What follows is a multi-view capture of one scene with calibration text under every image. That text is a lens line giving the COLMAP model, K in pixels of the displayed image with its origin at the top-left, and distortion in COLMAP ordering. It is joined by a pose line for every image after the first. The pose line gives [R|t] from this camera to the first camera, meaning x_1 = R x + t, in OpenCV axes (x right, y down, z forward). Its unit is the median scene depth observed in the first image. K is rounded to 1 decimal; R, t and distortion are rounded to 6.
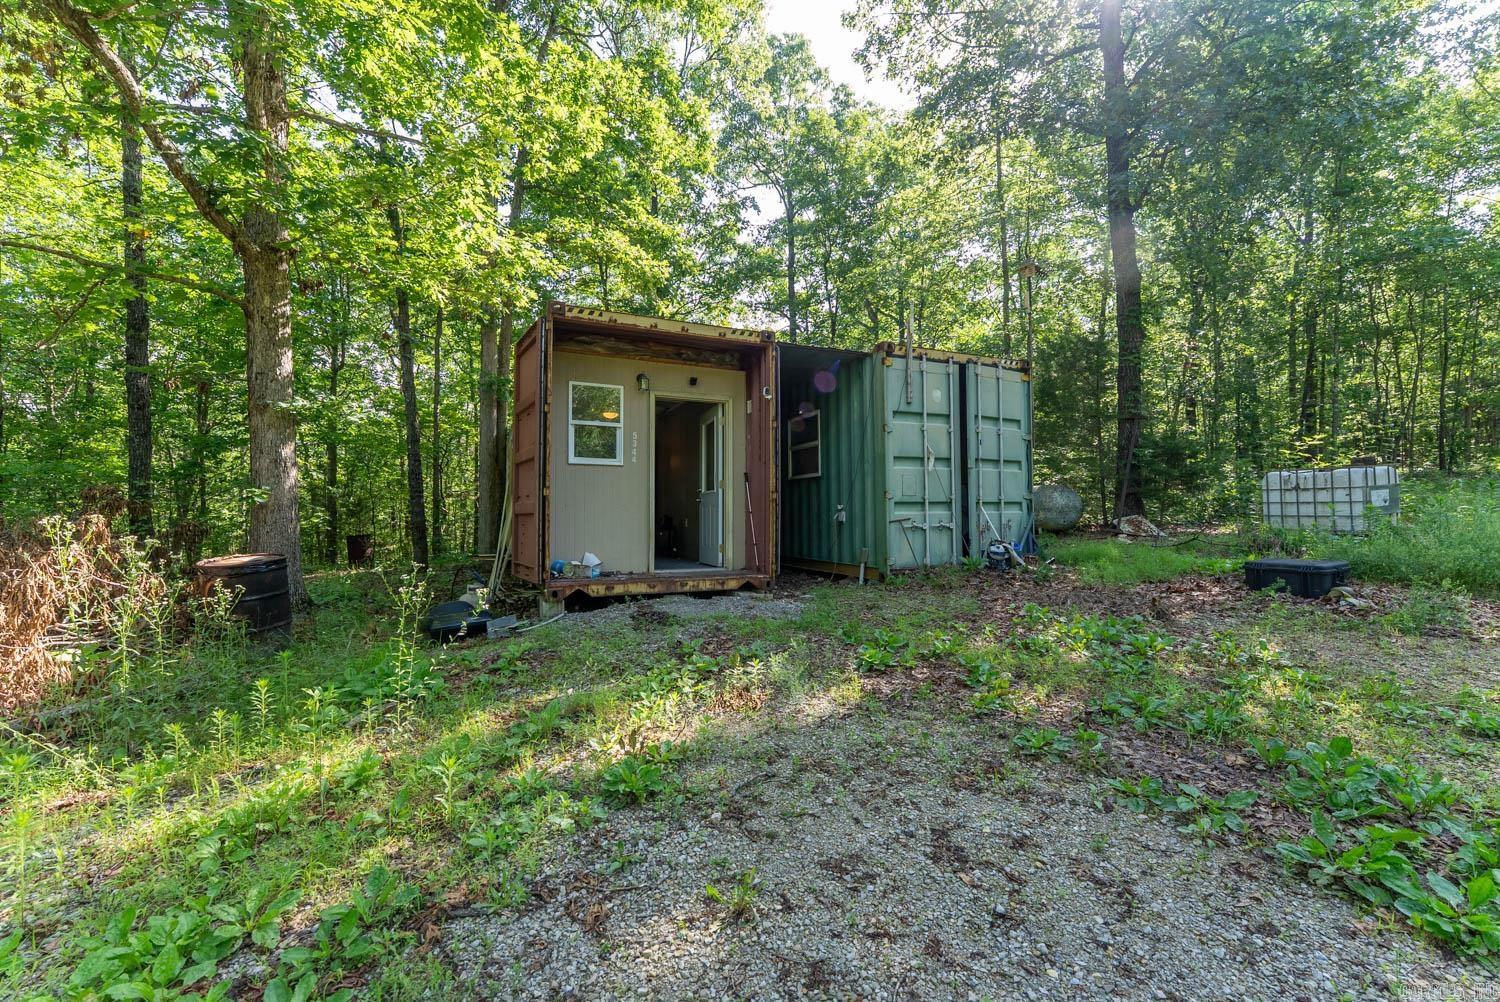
lens RADIAL K [[604.3, 0, 748.6], [0, 604.3, 496.2], [0, 0, 1]] dist [0.002399, 0.000328]
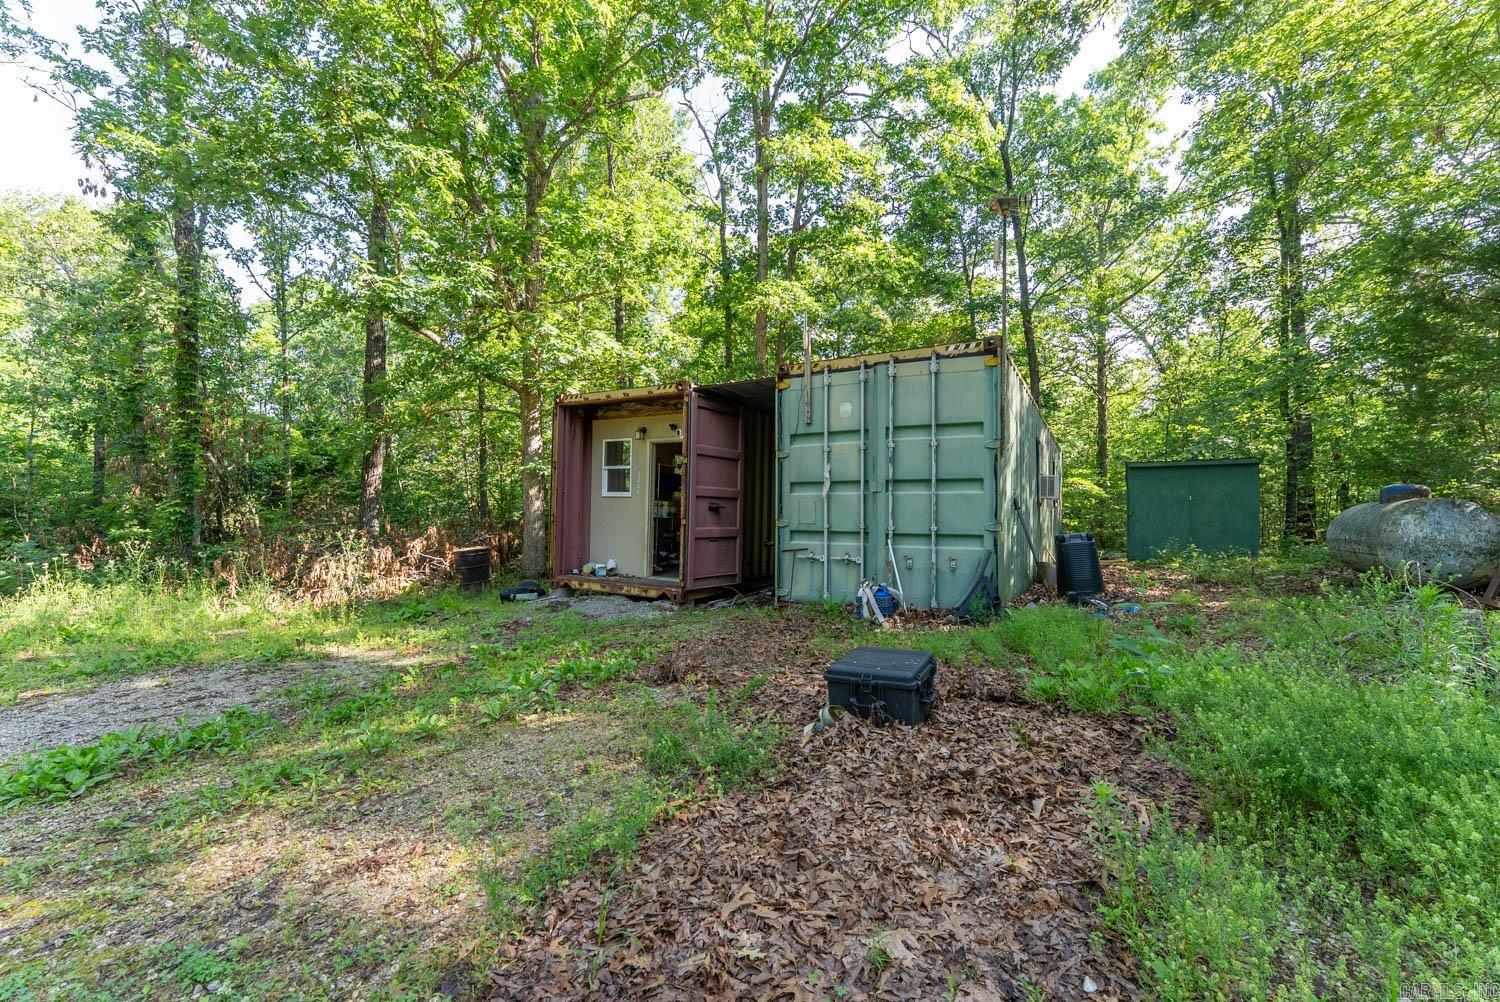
lens RADIAL K [[604.3, 0, 748.6], [0, 604.3, 503.8], [0, 0, 1]] dist [0.002399, 0.000328]
pose [[0.592032, 0.003586, -0.805907, 0.998260], [0.016738, 0.999720, 0.016744, -0.051407], [0.805741, -0.023403, 0.591806, 0.392751]]
